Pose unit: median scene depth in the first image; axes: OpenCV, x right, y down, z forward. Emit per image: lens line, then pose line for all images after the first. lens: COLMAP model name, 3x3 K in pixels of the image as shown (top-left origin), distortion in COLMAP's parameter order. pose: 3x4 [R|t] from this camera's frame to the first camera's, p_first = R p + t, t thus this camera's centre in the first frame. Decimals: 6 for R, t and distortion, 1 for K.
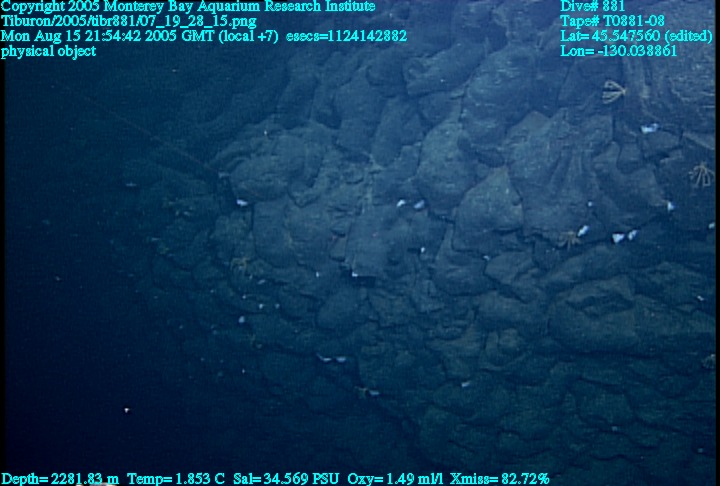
lens RADIAL K [[781.0, 0, 360.0], [0, 781.0, 242.4], [0, 0, 1]] dist [0.024398, 0.000000]
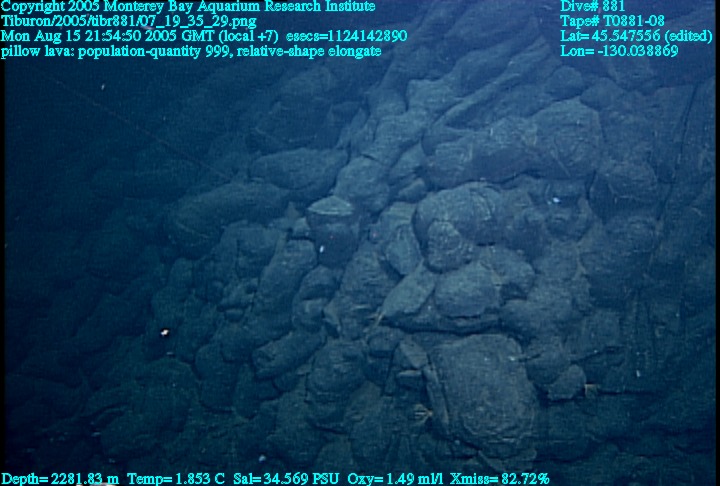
lens RADIAL K [[781.0, 0, 359.9], [0, 781.0, 243.4], [0, 0, 1]] dist [0.024398, 0.000000]
pose [[0.986064, -0.079433, 0.146176, 0.057733], [0.090576, 0.993340, -0.071210, -0.297969], [-0.139546, 0.083457, 0.986692, -0.158121]]
